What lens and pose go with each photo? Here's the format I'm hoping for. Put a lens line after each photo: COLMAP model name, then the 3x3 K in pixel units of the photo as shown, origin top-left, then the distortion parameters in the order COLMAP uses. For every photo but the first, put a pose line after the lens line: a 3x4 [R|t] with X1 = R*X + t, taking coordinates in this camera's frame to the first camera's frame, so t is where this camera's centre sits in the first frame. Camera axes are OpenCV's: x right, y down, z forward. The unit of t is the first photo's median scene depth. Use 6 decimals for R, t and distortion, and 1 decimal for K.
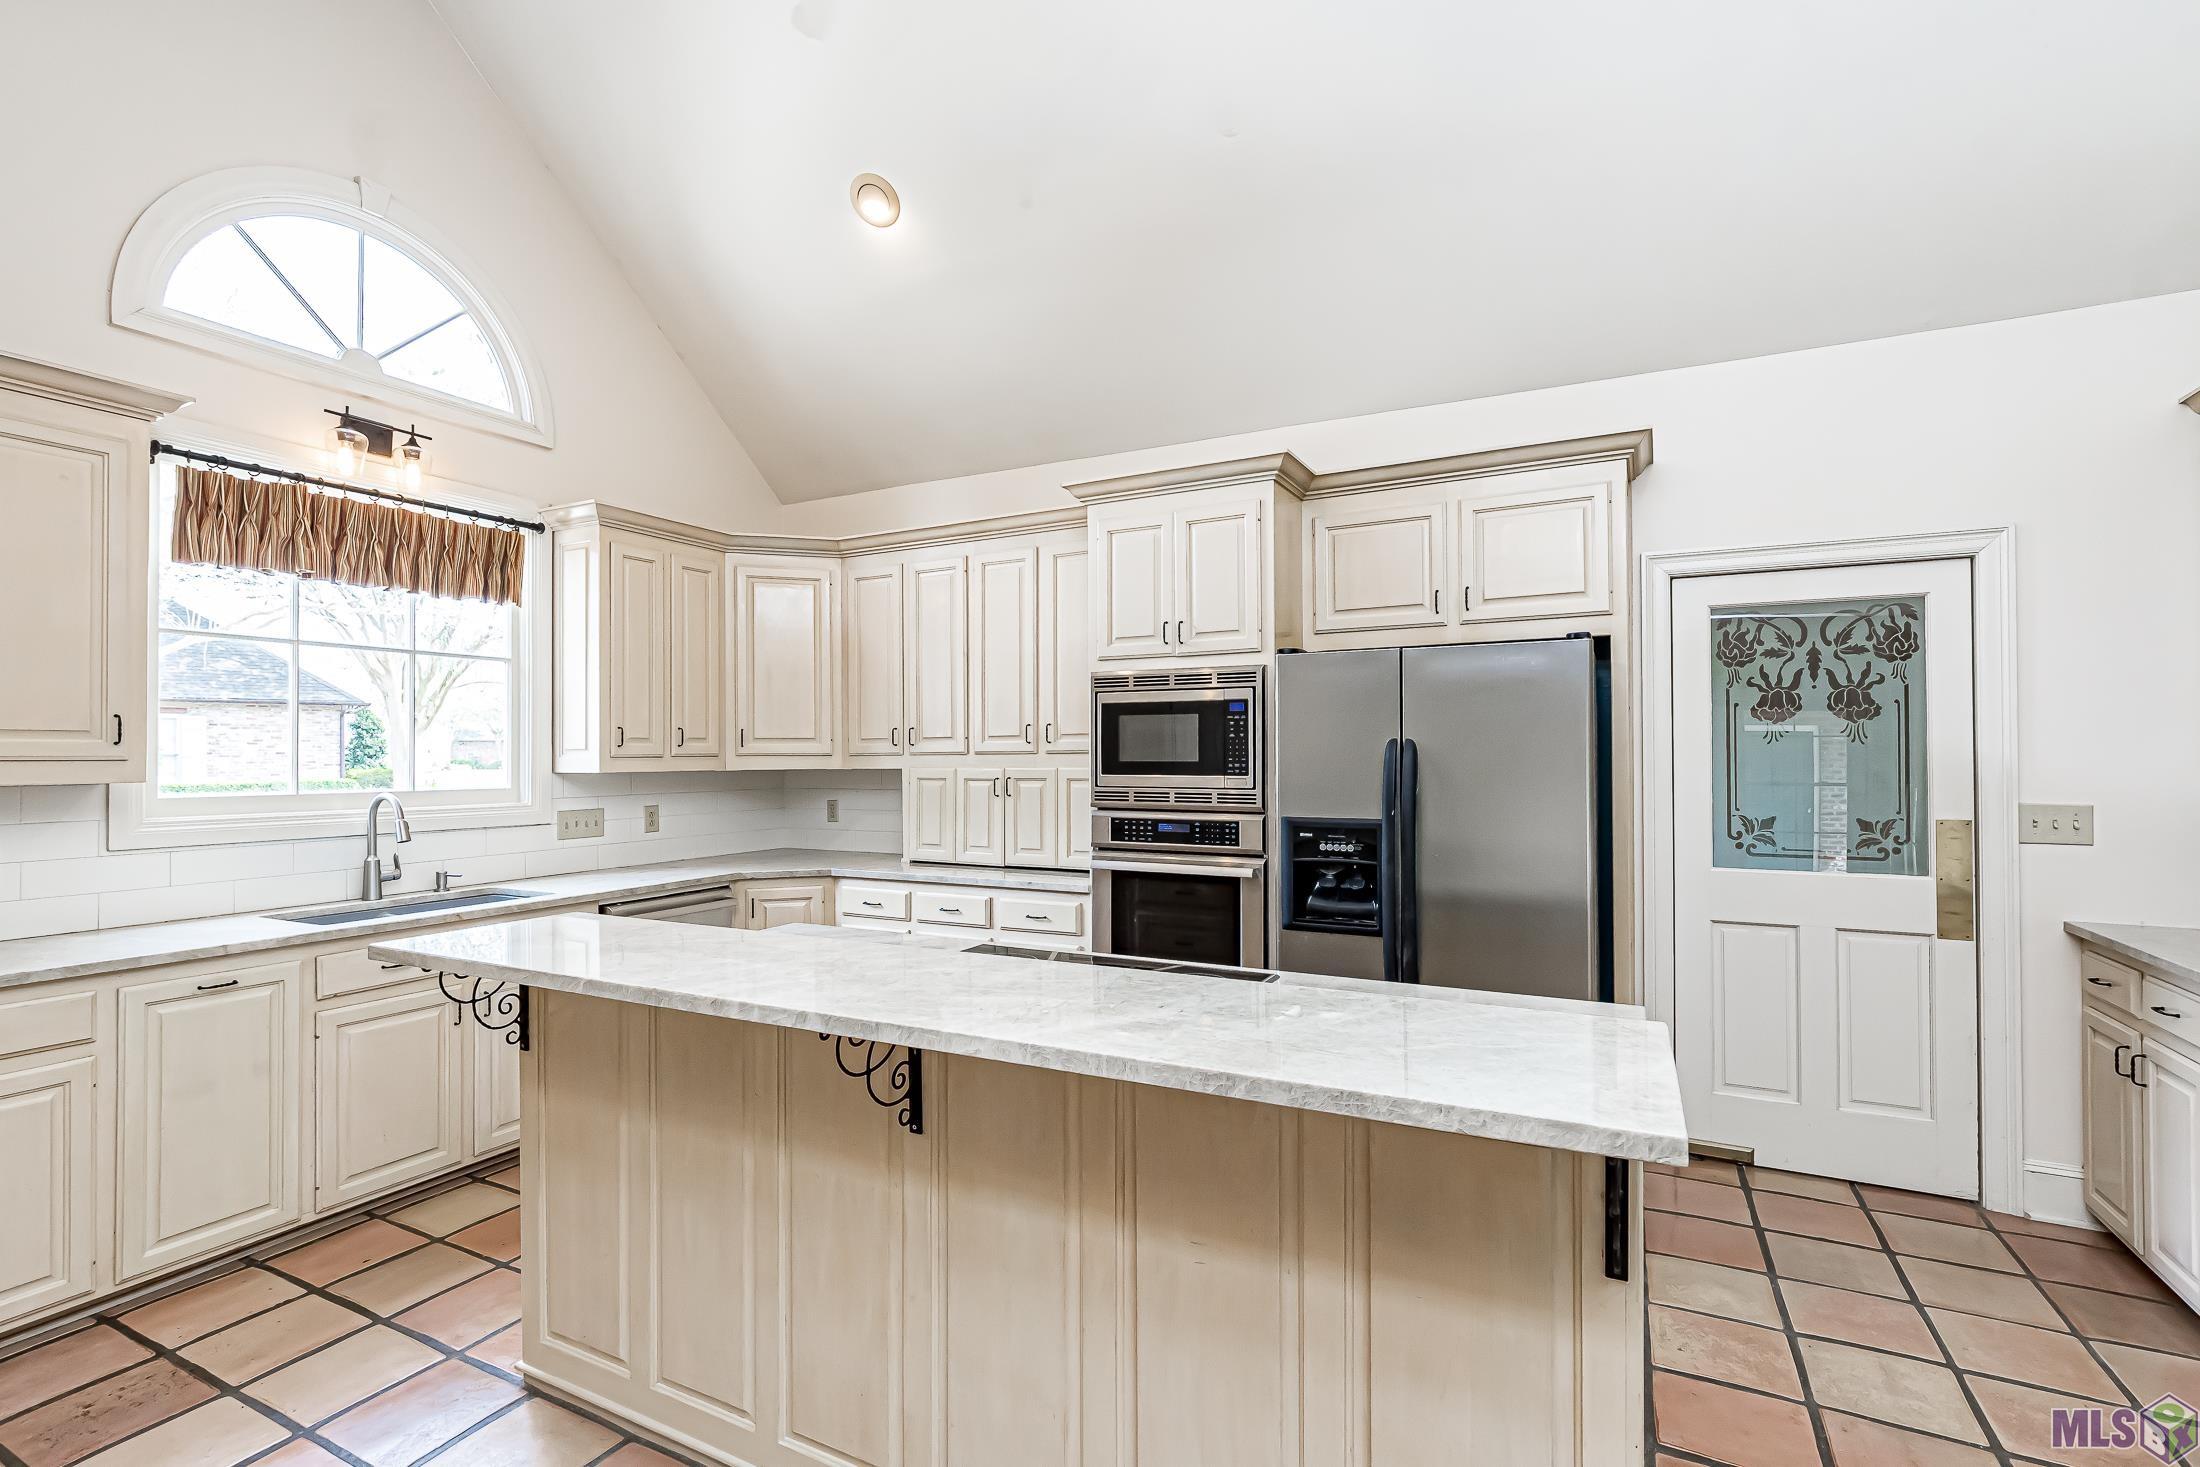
lens RADIAL K [[1006.1, 0, 1107.0], [0, 1006.1, 747.9], [0, 0, 1]] dist [0.000357, -0.000094]
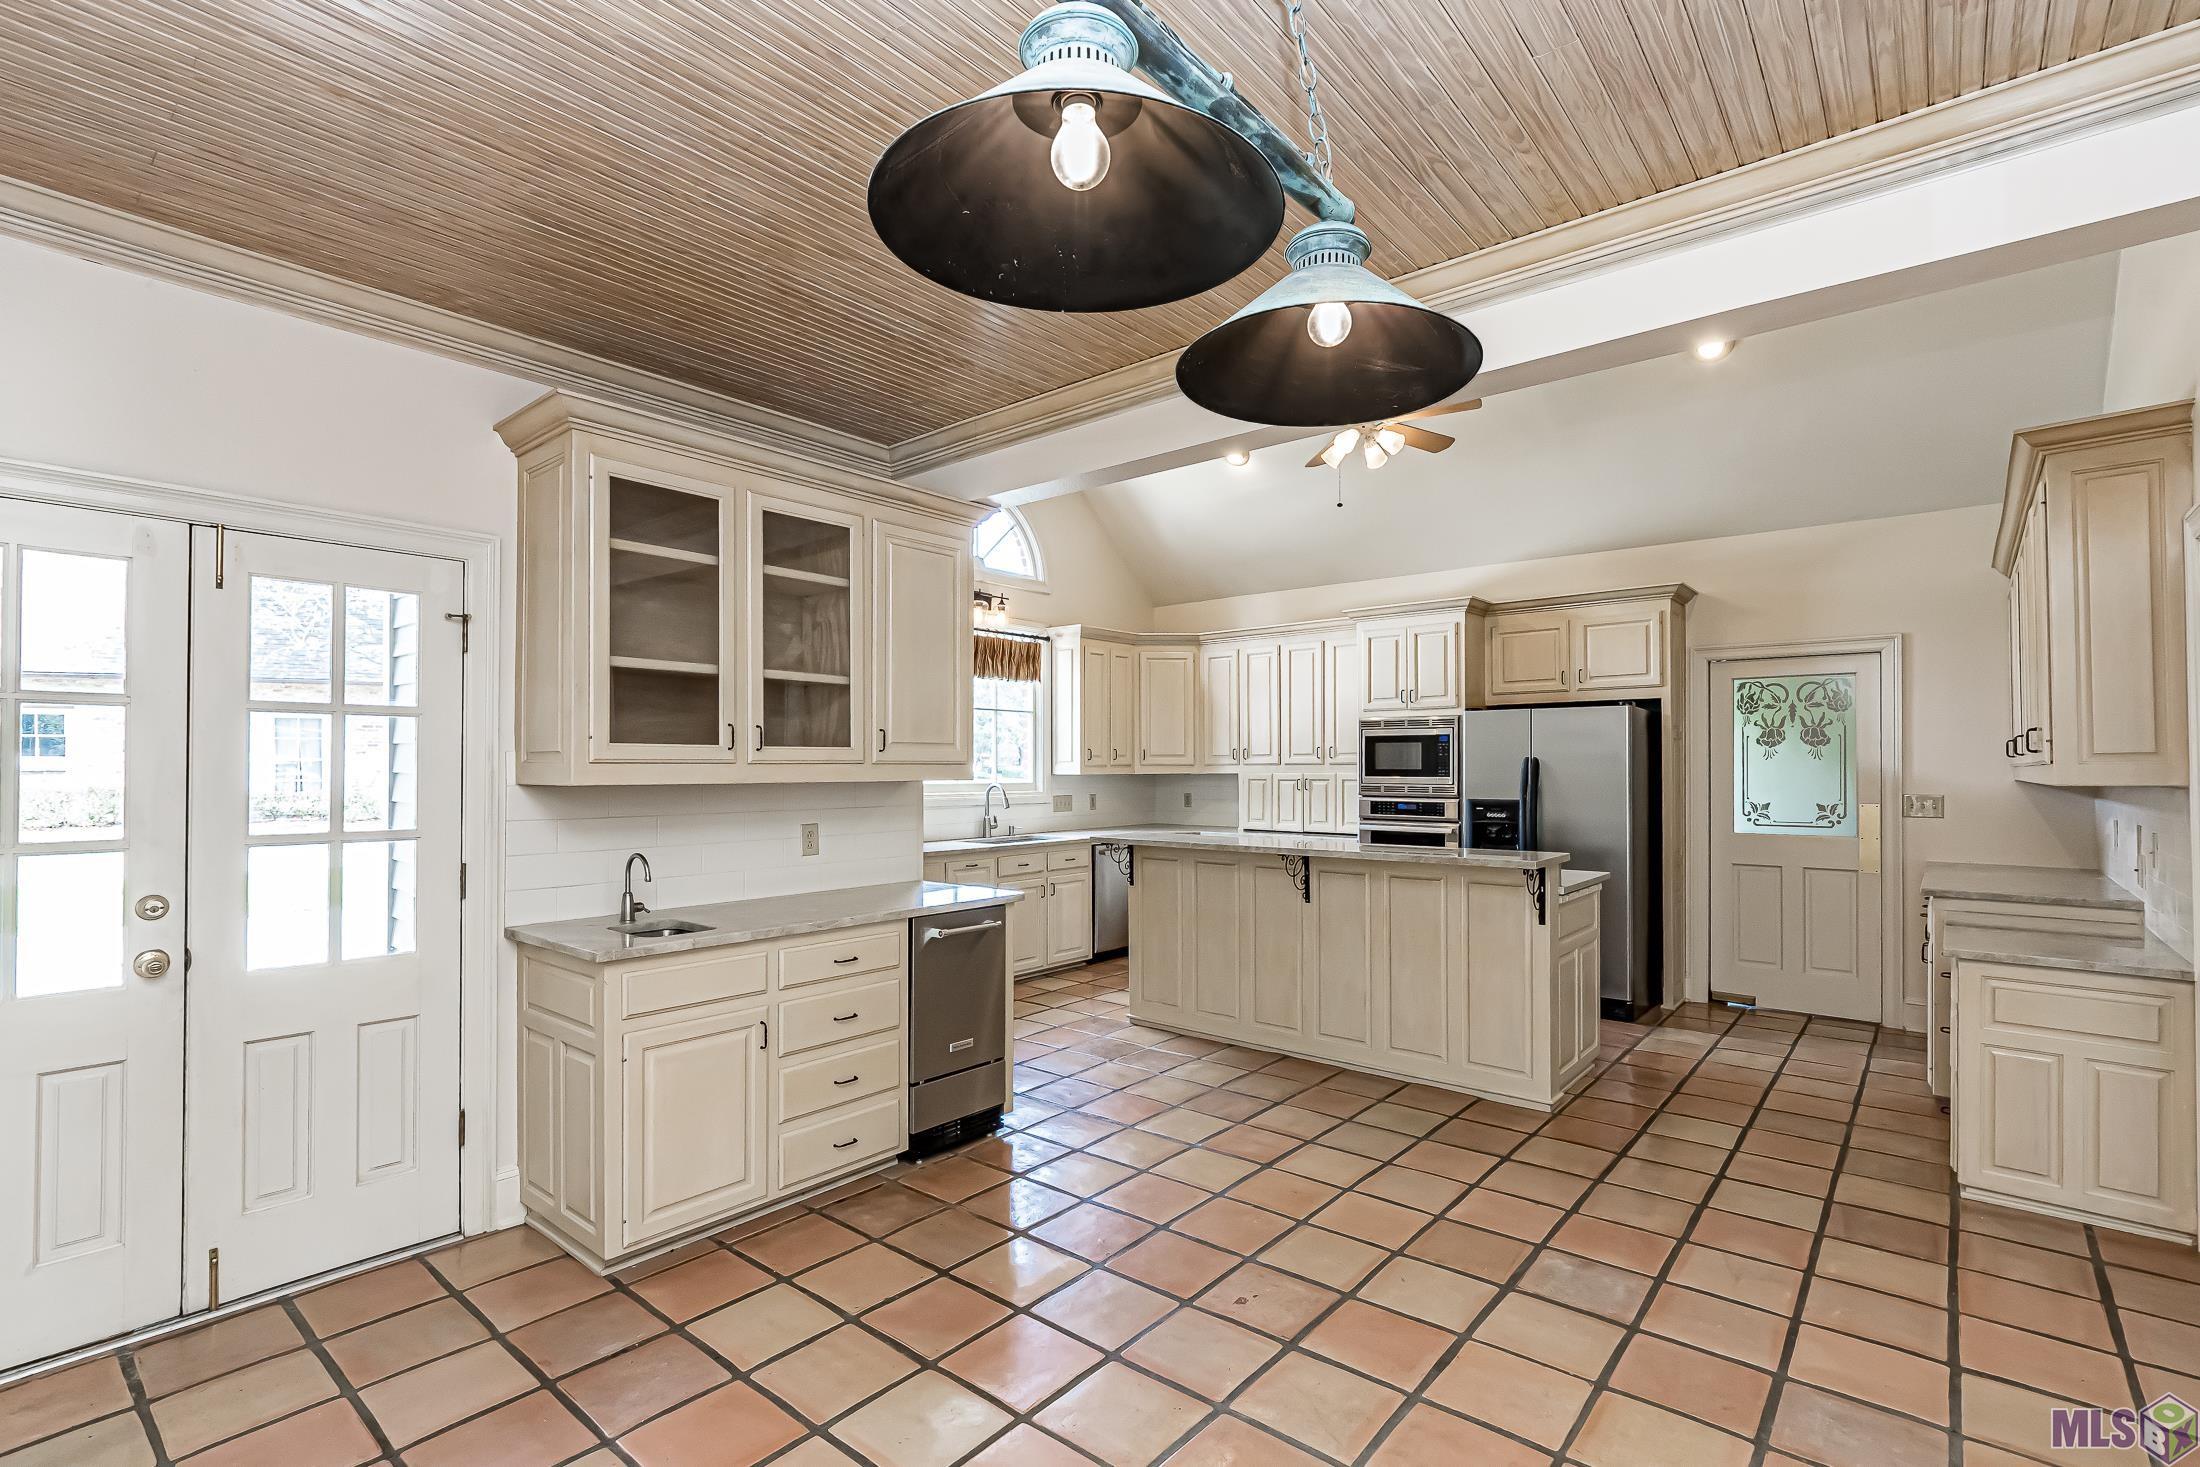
lens RADIAL K [[987.6, 0, 1166.1], [0, 987.6, 756.0], [0, 0, 1]] dist [-0.001437, -0.000177]
pose [[0.984198, 0.001094, -0.177070, -0.044526], [-0.001749, 0.999992, -0.003543, -0.002532], [0.177065, 0.003797, 0.984192, -0.803333]]
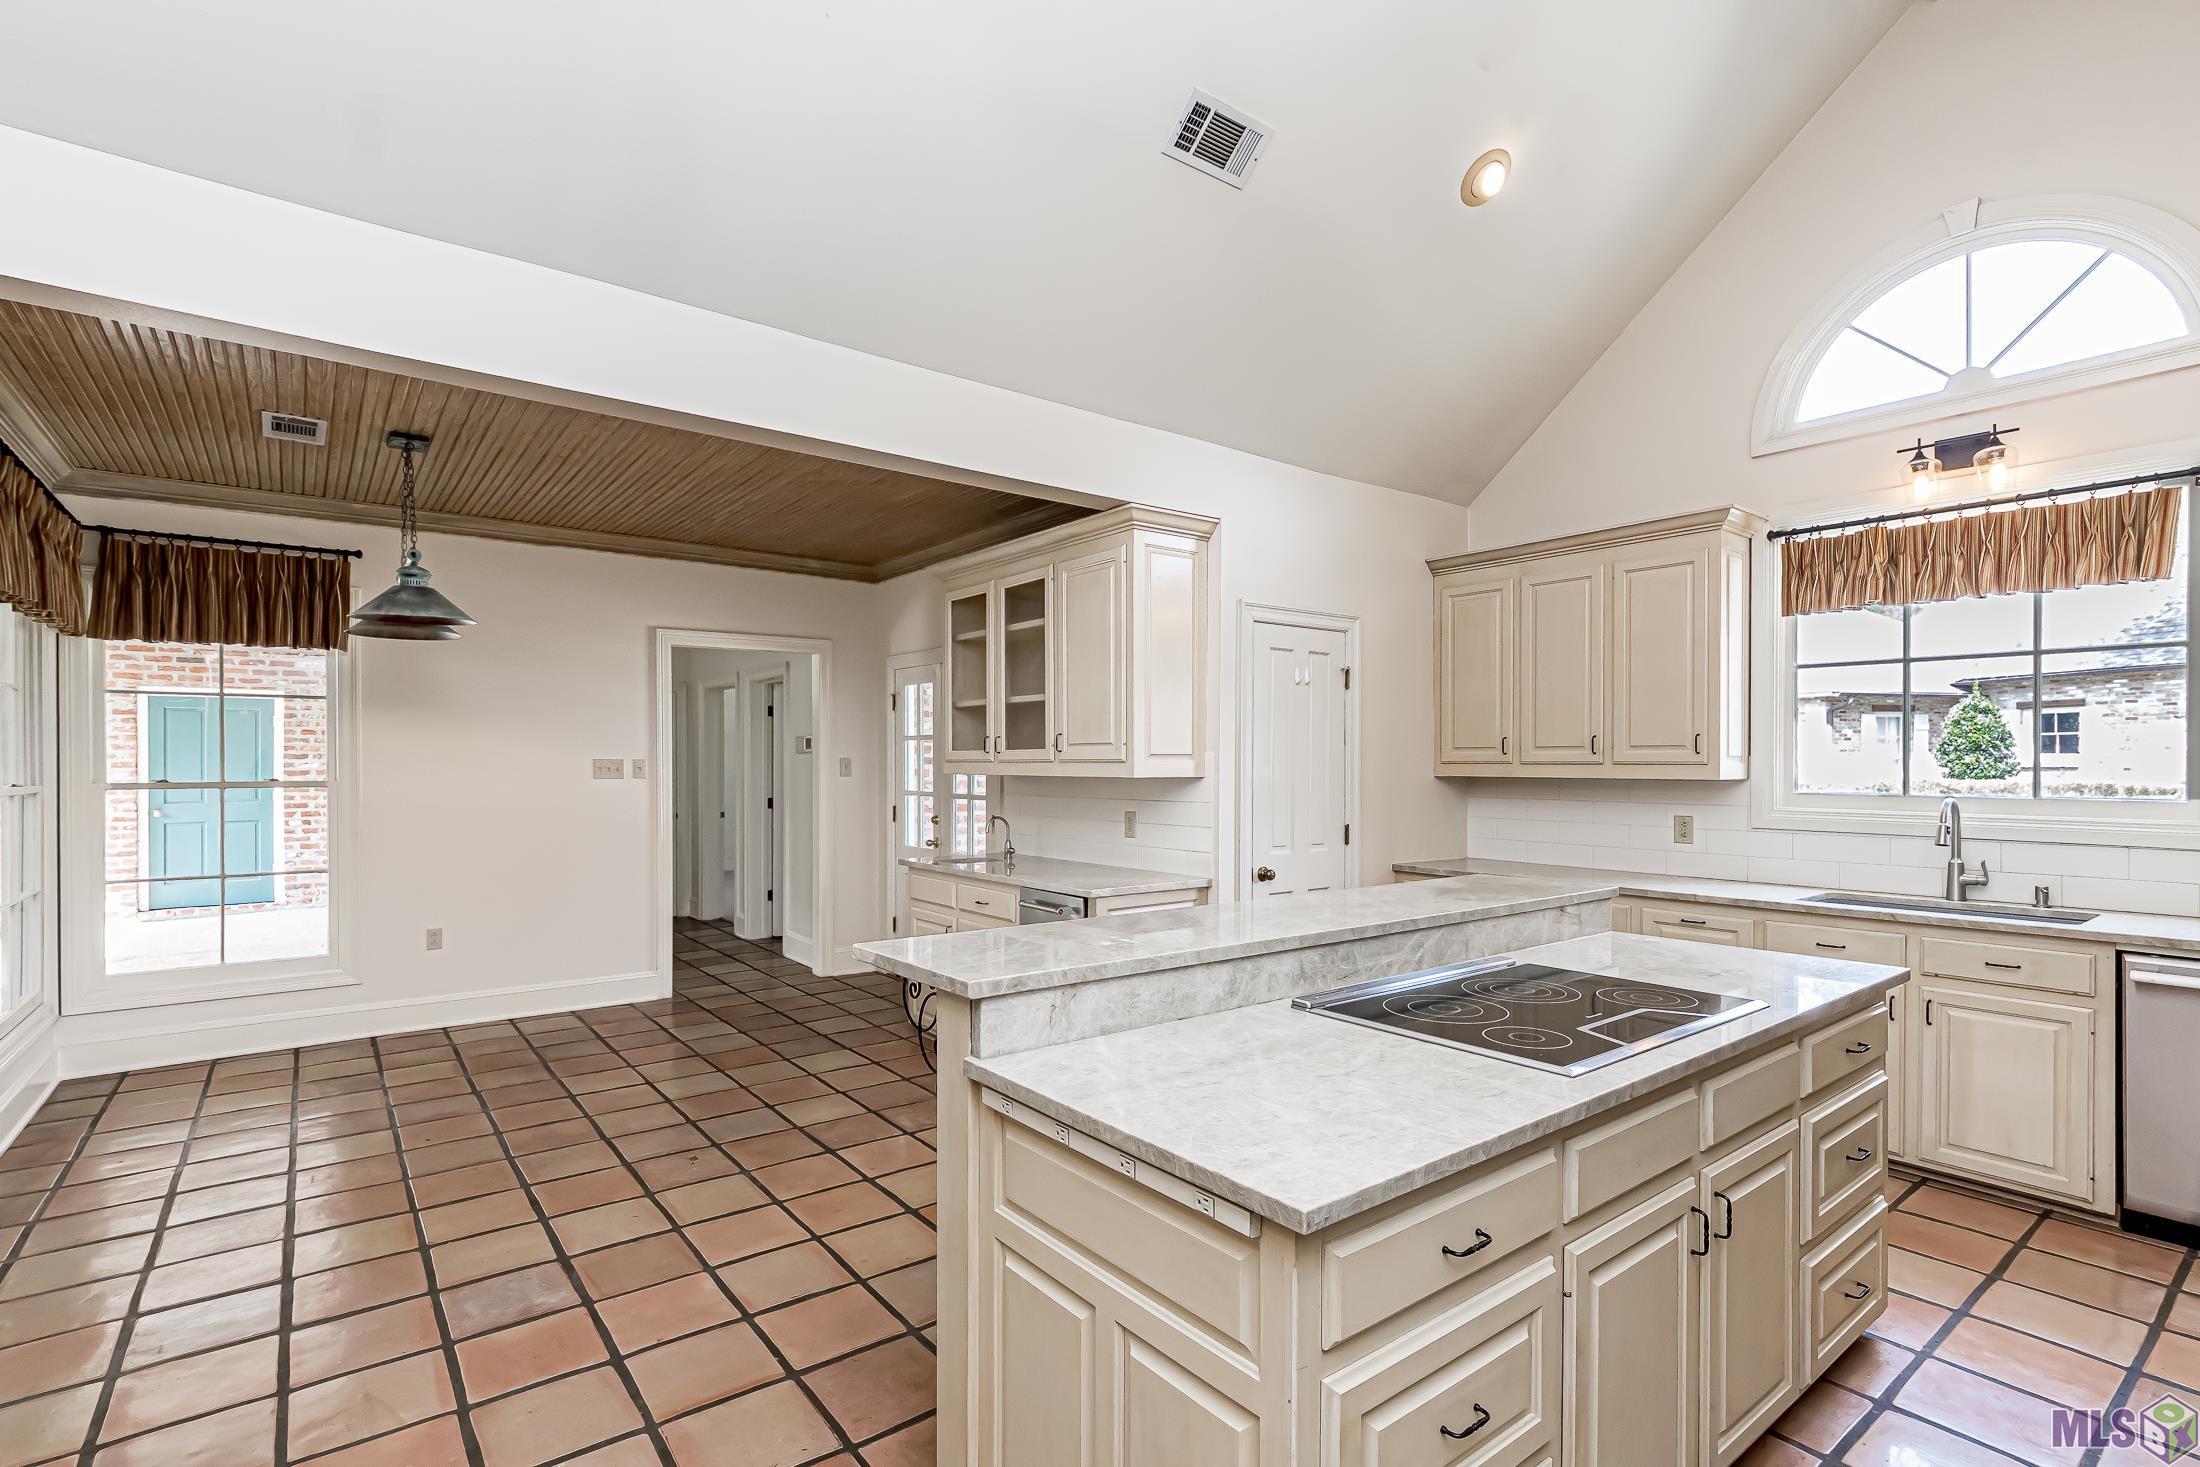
lens RADIAL K [[1021.3, 0, 1058.8], [0, 1021.3, 759.4], [0, 0, 1]] dist [-0.000911, -0.000112]
pose [[-0.431439, 0.000518, -0.902142, 0.600928], [0.005835, 0.999981, -0.002217, 0.002029], [0.902123, -0.006220, -0.431434, 0.601347]]
